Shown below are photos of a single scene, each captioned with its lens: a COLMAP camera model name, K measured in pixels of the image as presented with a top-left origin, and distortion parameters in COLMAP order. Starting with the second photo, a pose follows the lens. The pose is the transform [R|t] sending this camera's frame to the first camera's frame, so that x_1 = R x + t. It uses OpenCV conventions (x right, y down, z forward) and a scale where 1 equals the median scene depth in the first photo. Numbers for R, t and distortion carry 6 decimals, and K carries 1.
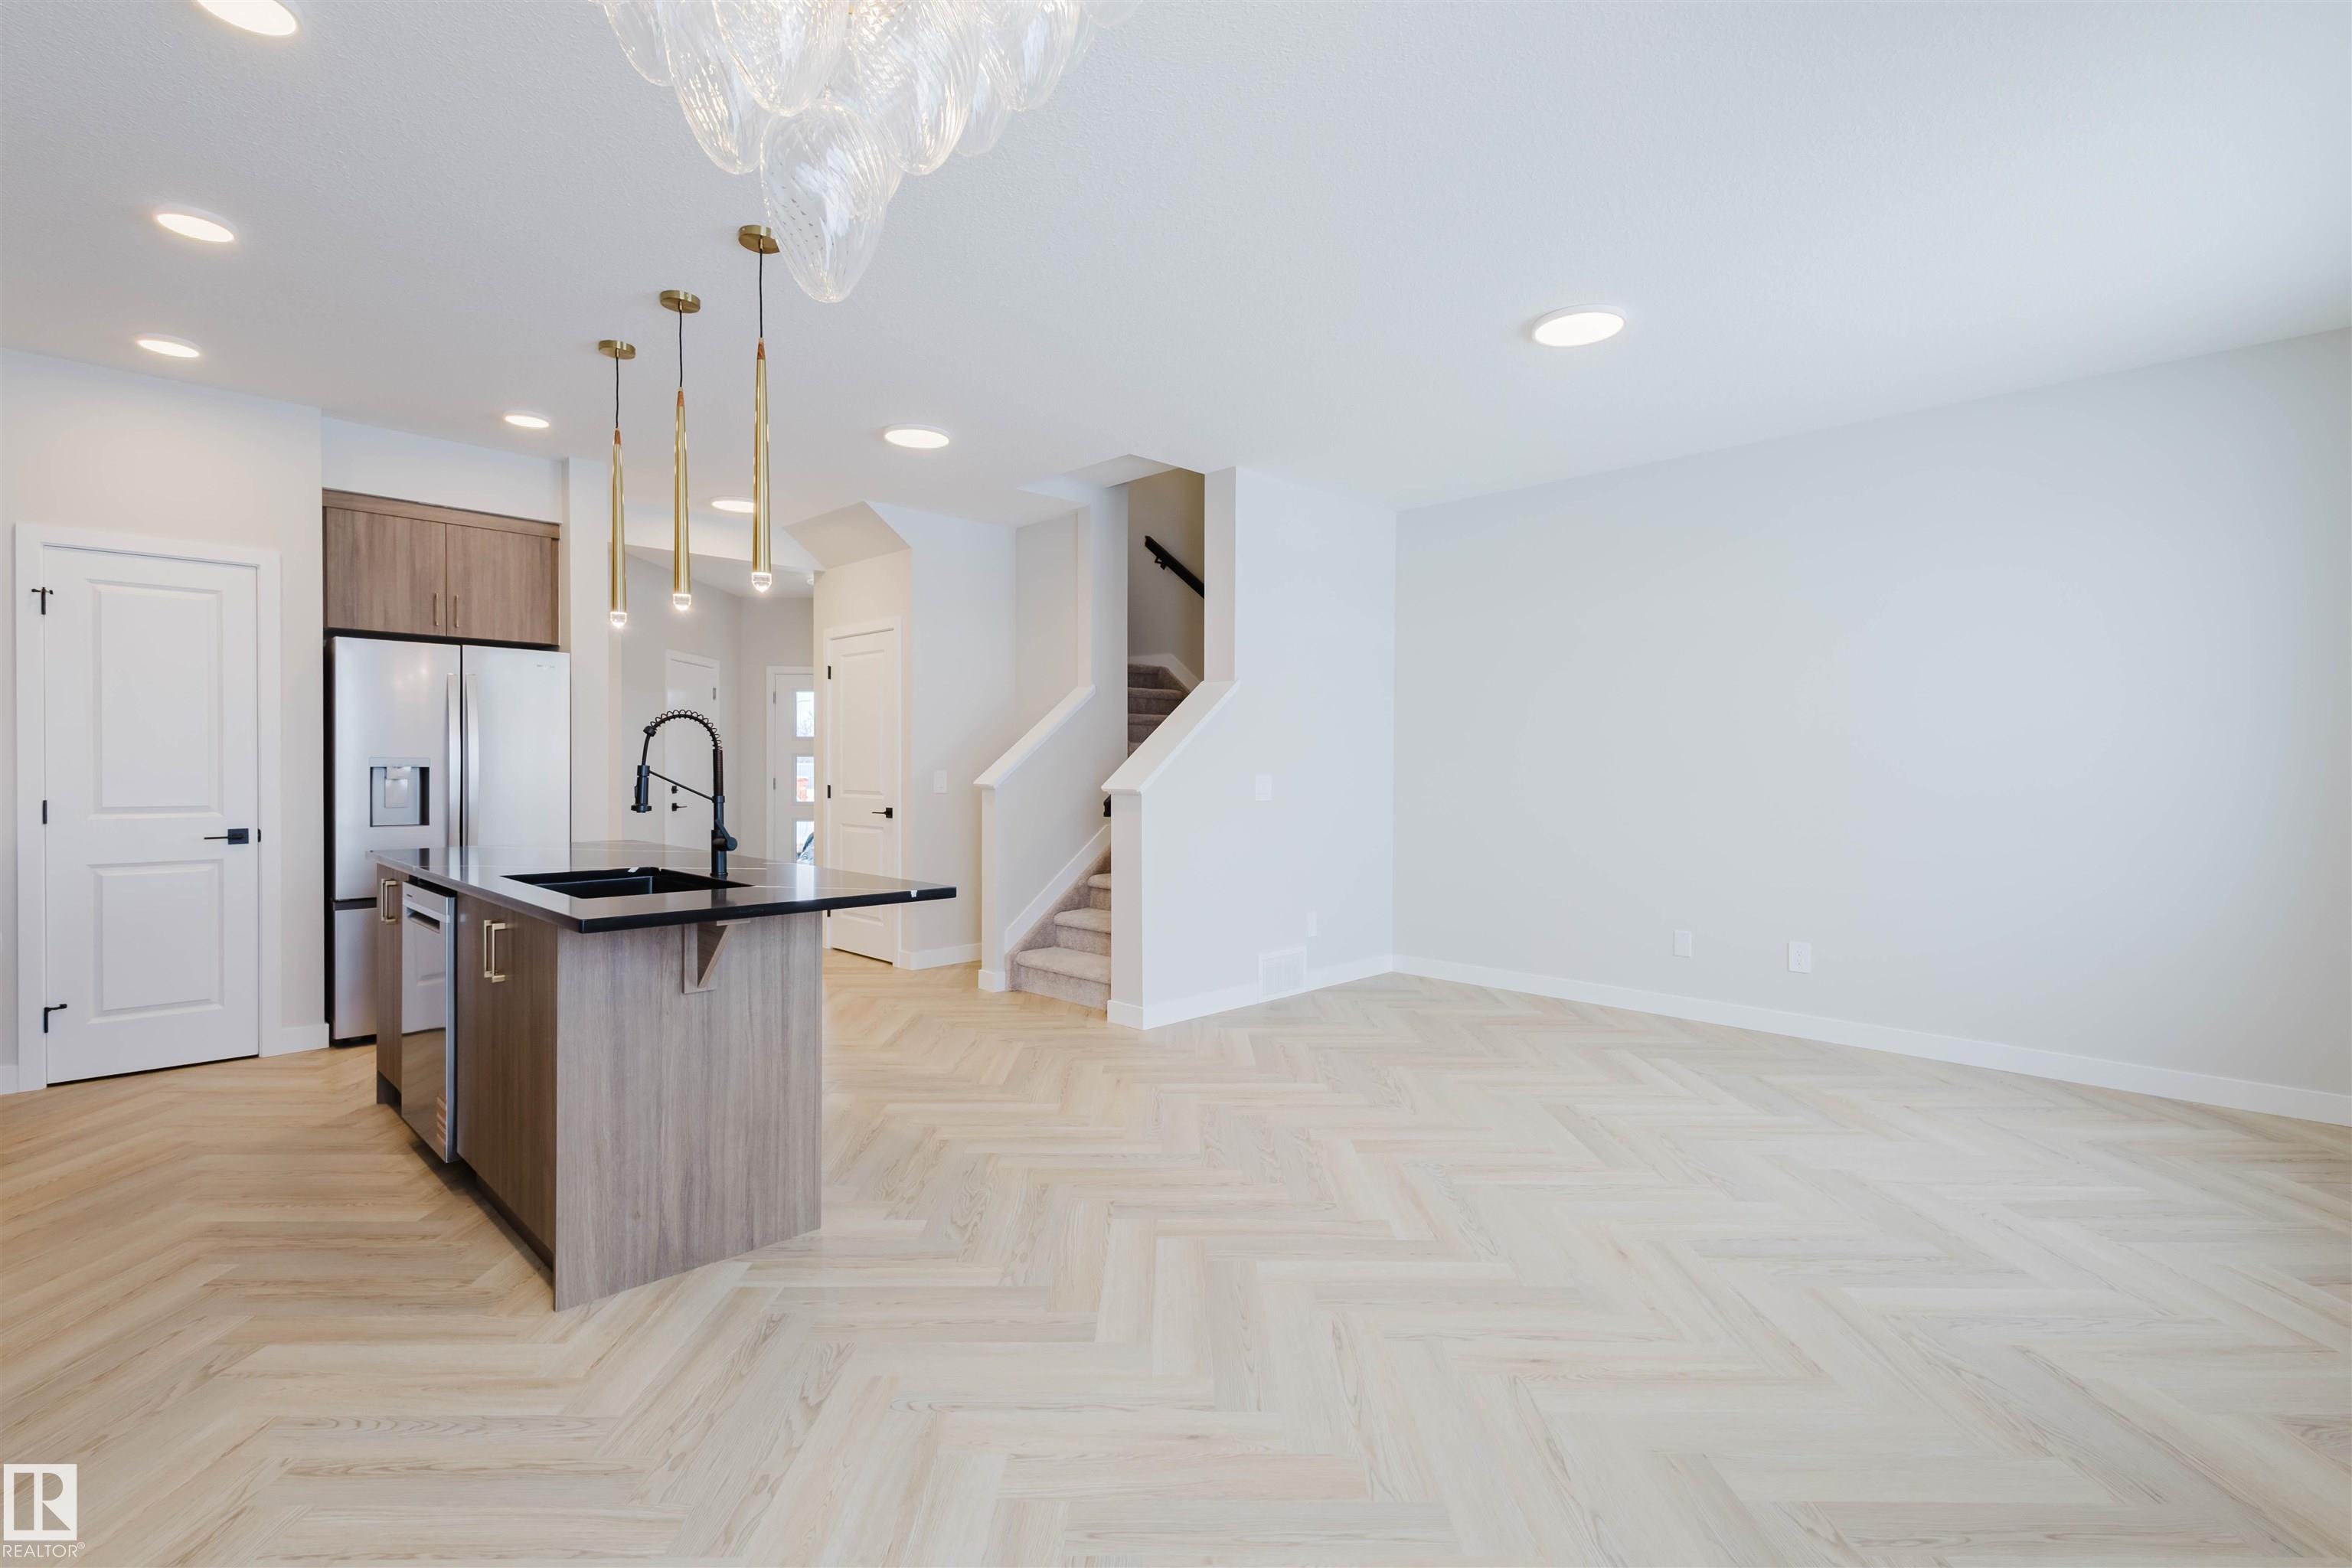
lens RADIAL K [[1082.6, 0, 1175.5], [0, 1082.6, 782.8], [0, 0, 1]] dist [0.015282, -0.004912]
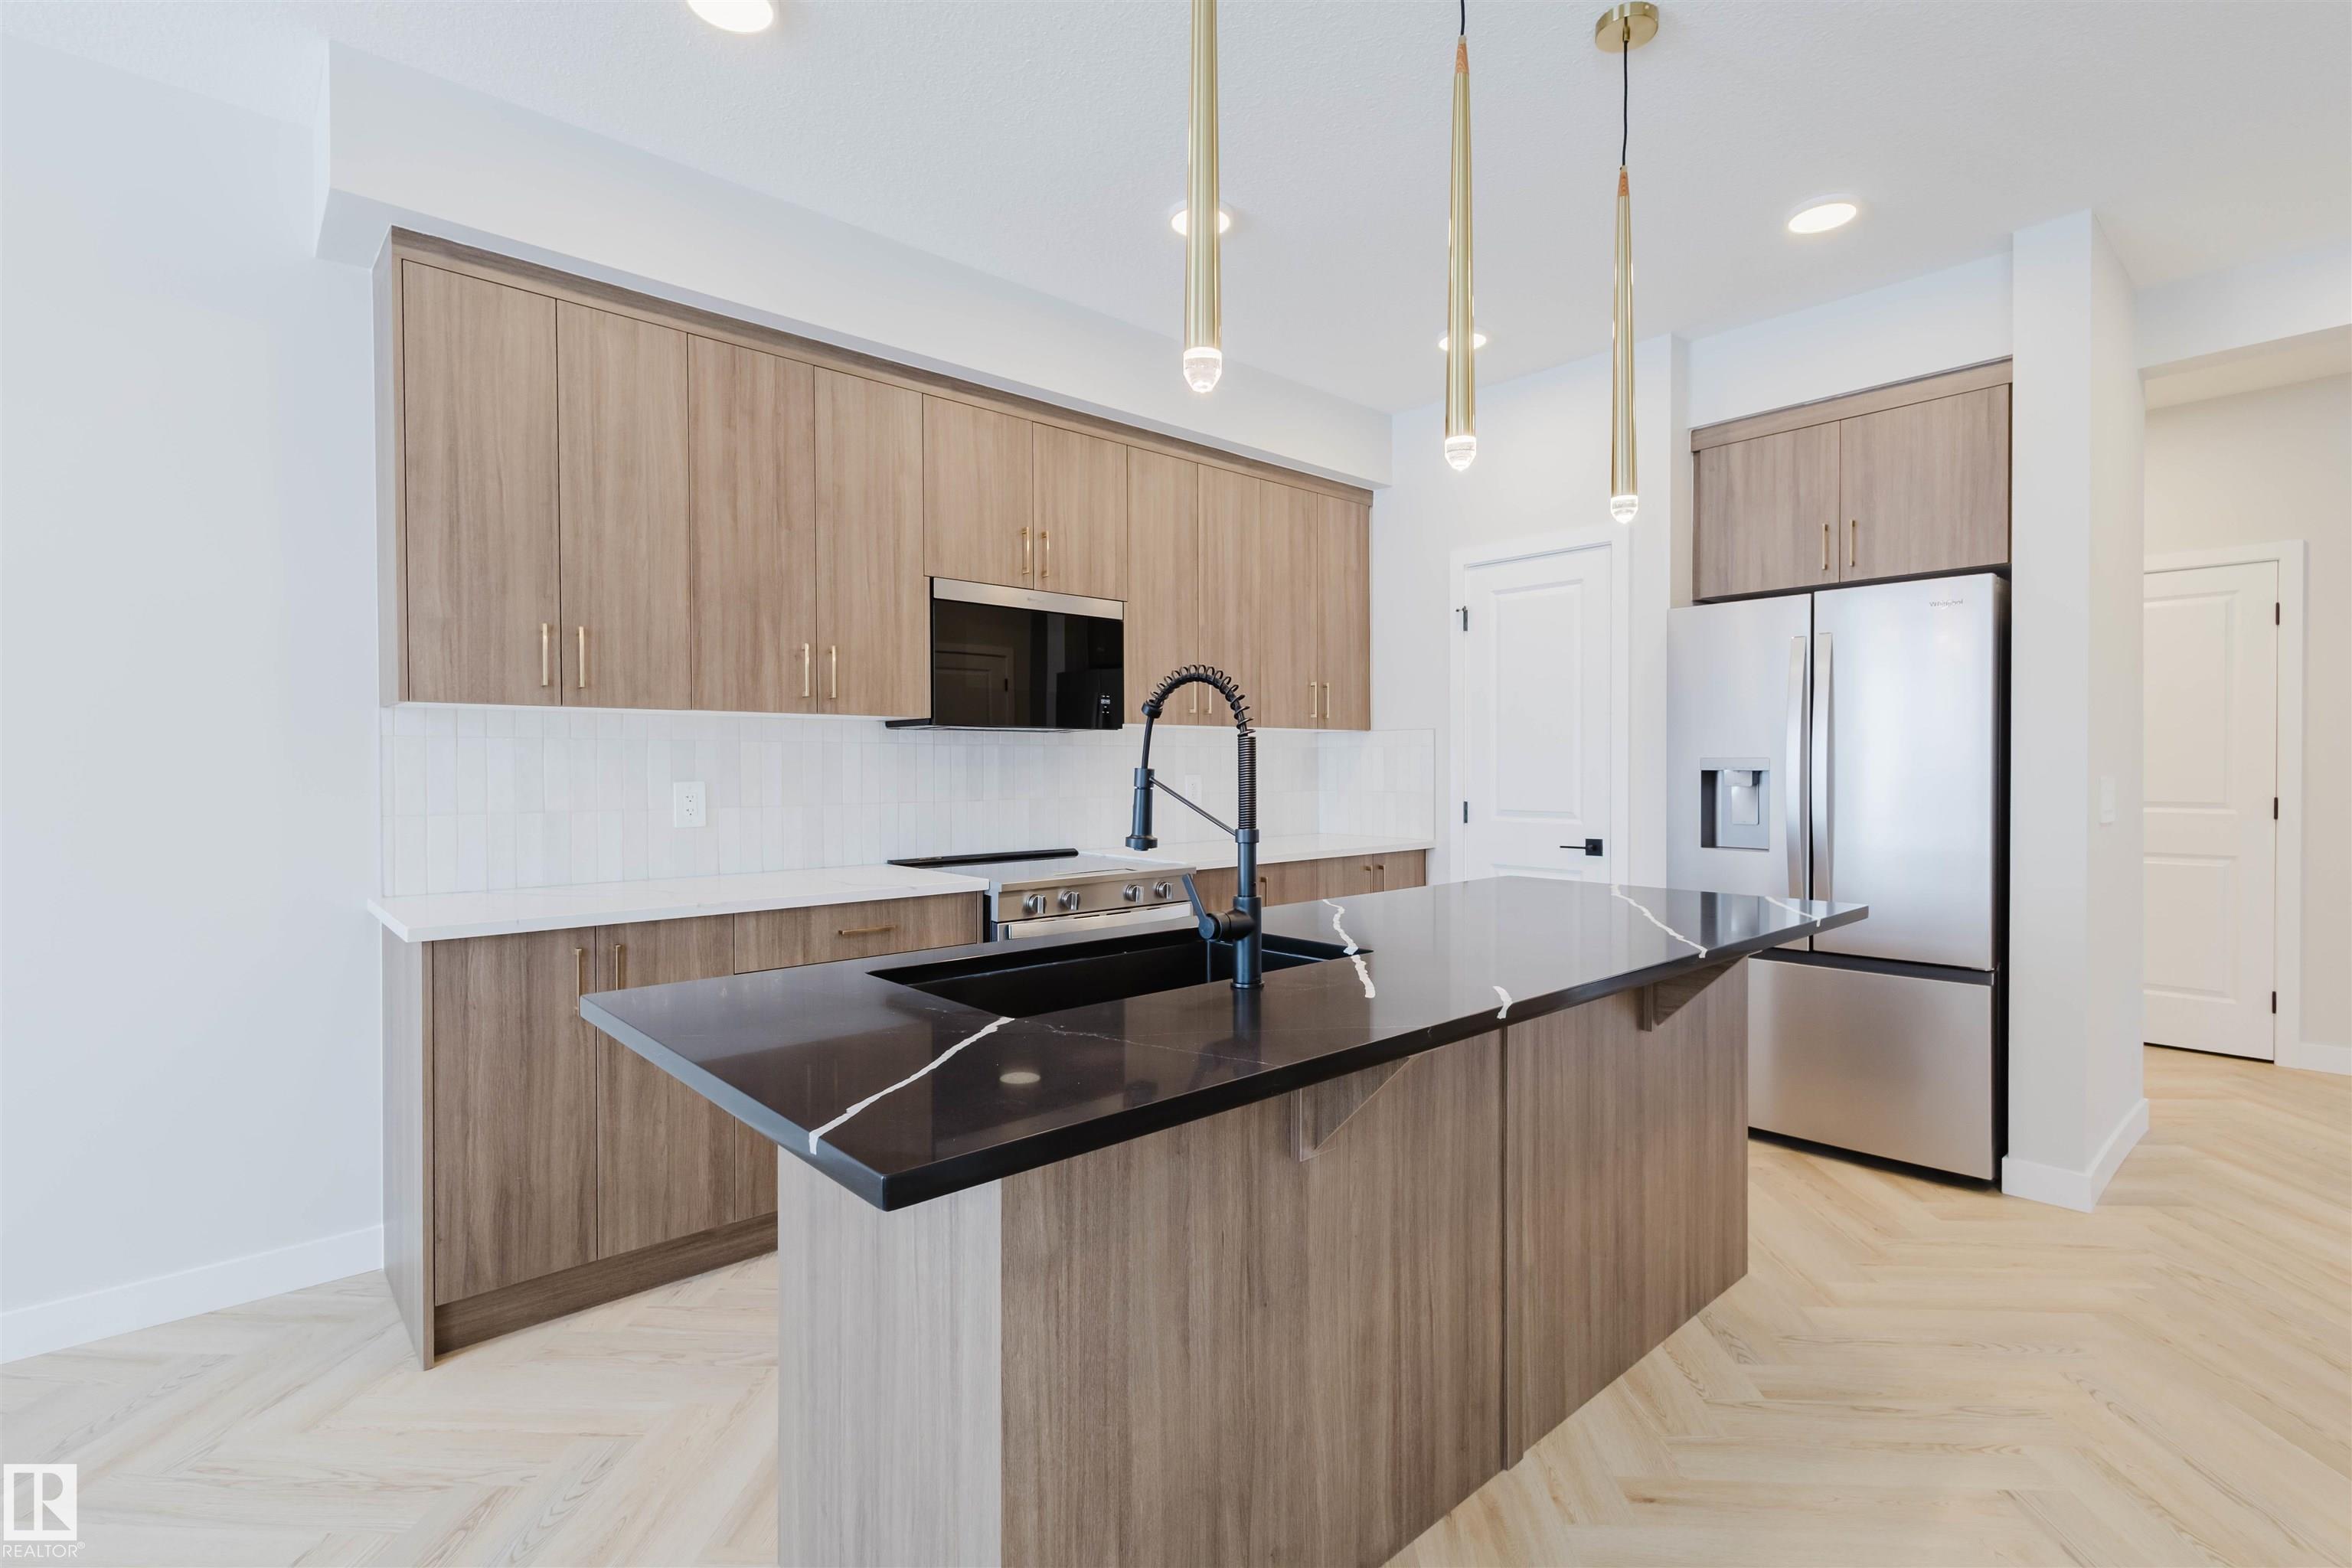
lens RADIAL K [[1082.6, 0, 1173.2], [0, 1082.6, 778.0], [0, 0, 1]] dist [0.015282, -0.004912]
pose [[-0.054927, 0.006674, -0.998468, 0.061440], [-0.012505, 0.999895, 0.007371, -0.011313], [0.998412, 0.012891, -0.054837, 0.754091]]
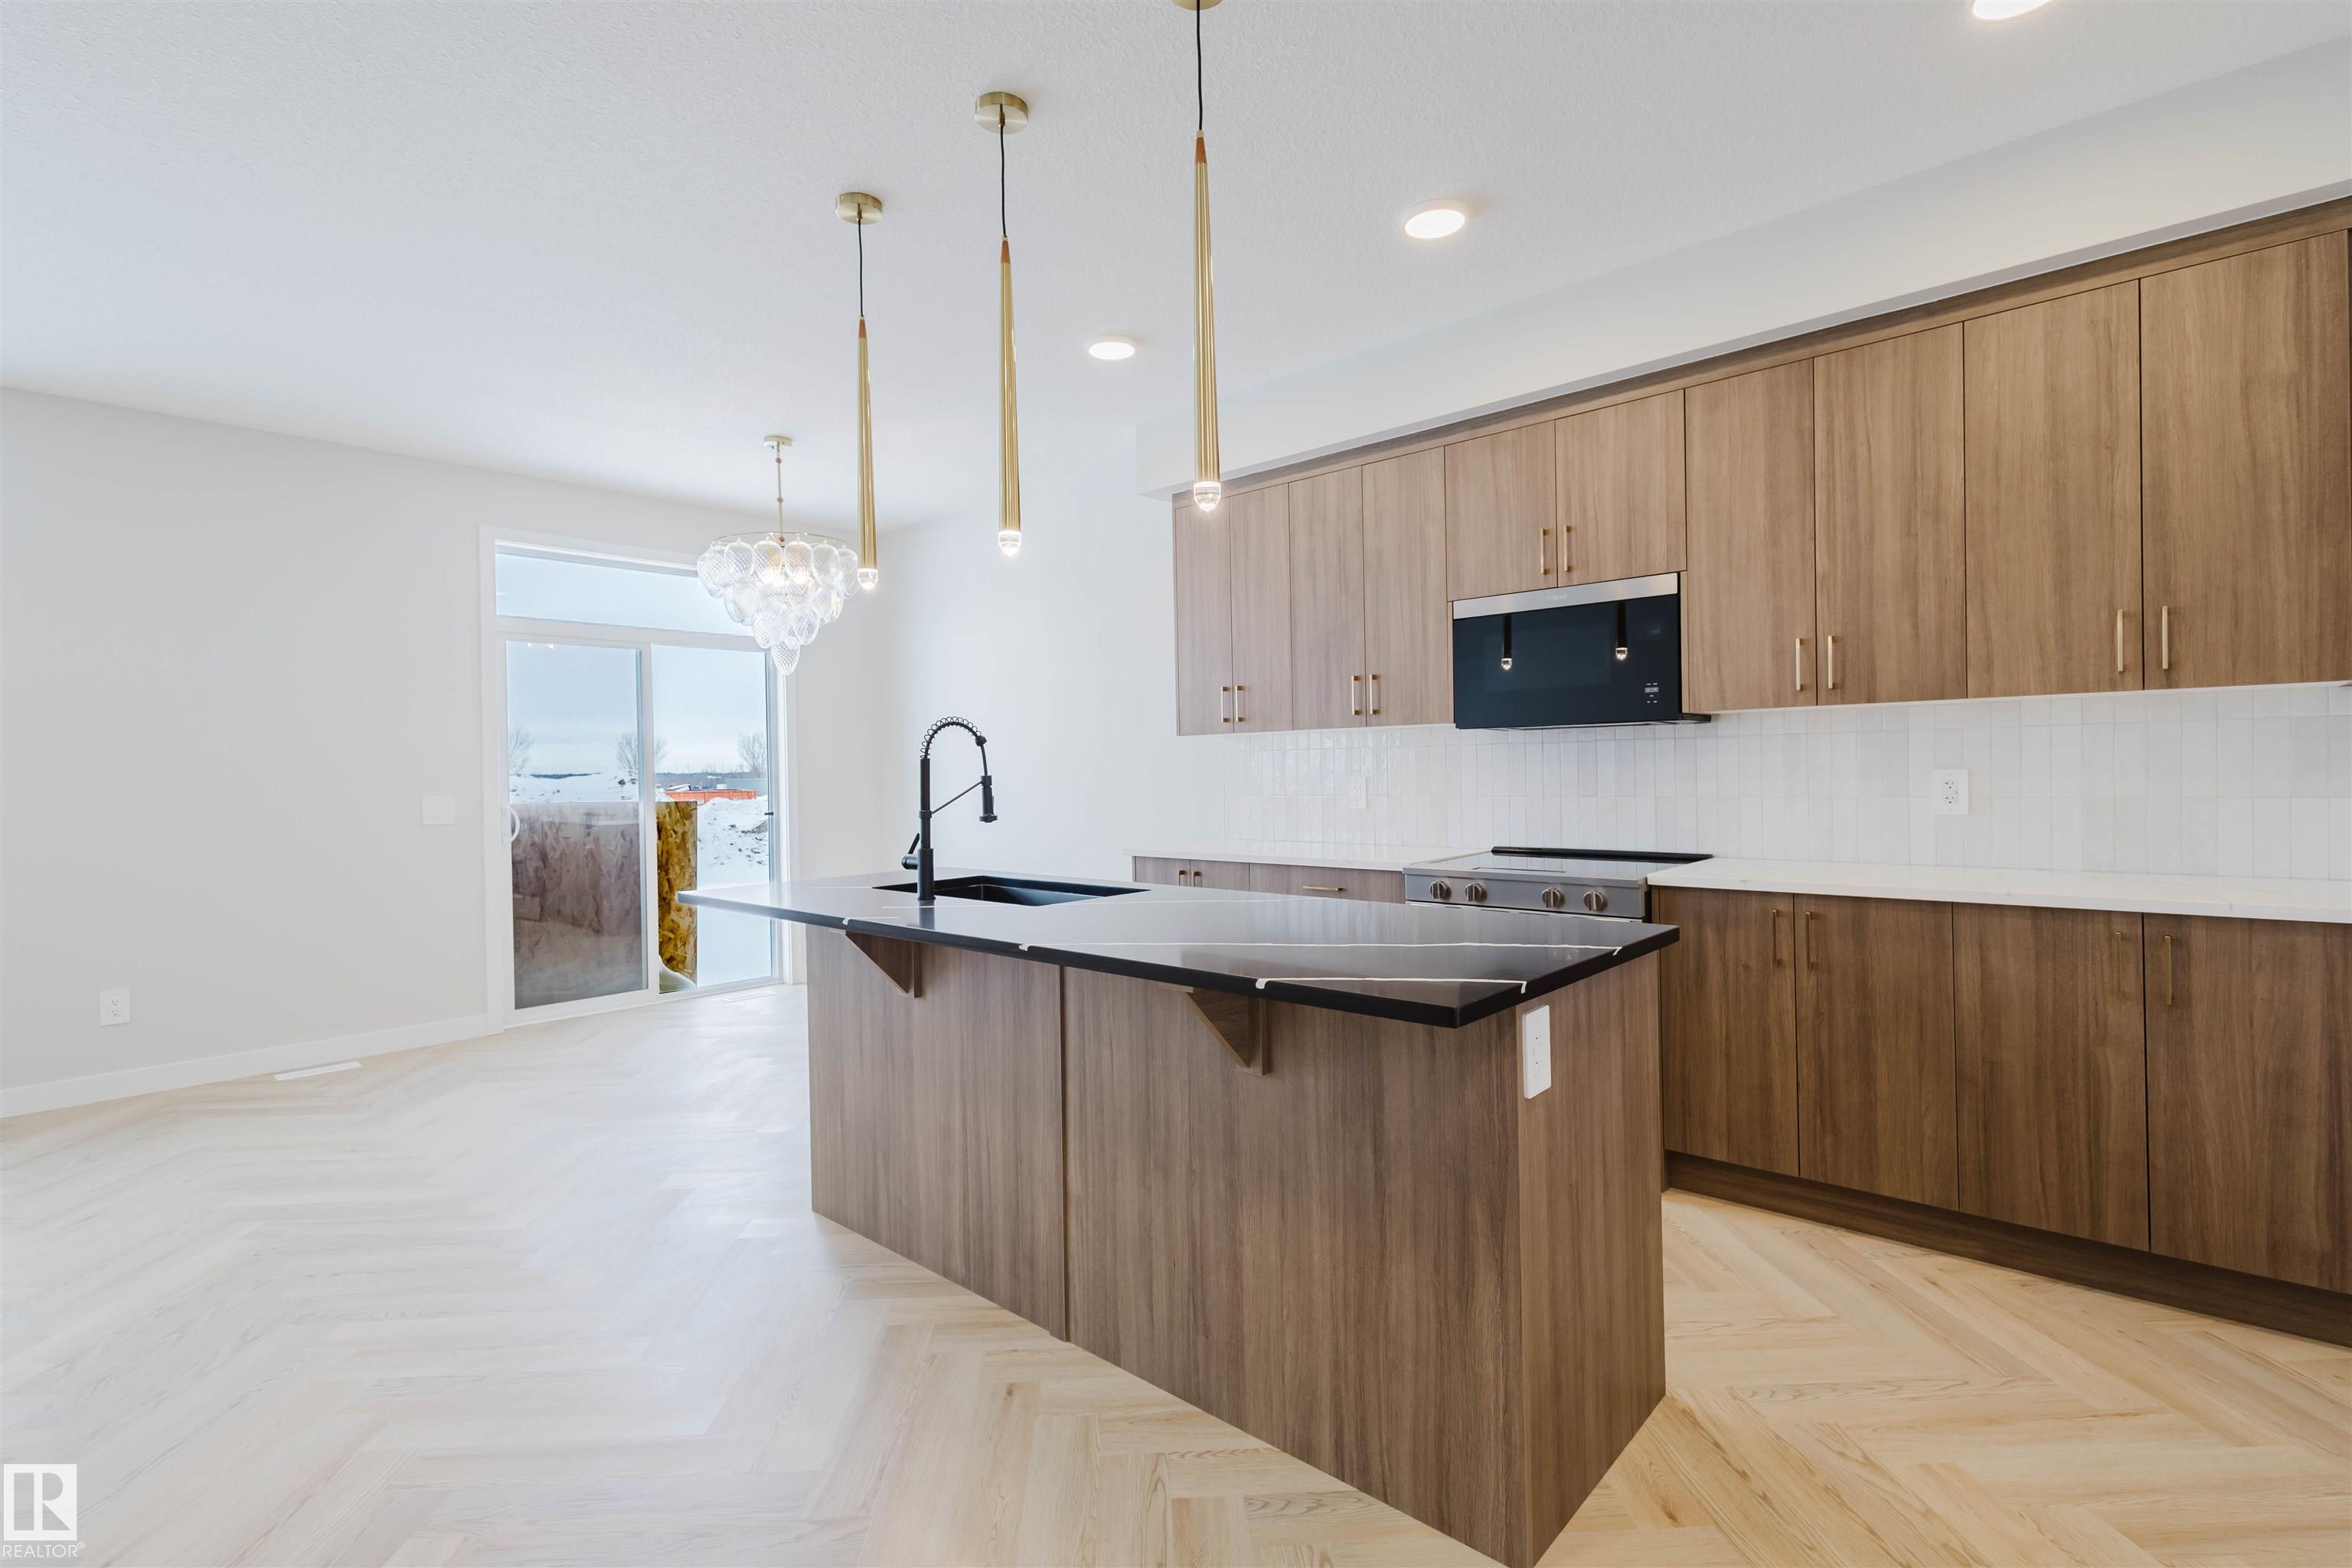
lens RADIAL K [[1082.6, 0, 1176.6], [0, 1082.6, 775.1], [0, 0, 1]] dist [0.015282, -0.004912]
pose [[-0.998812, 0.013358, -0.046872, -0.445620], [0.012384, 0.999703, 0.021007, -0.025548], [0.047138, 0.020401, -0.998680, 1.443890]]
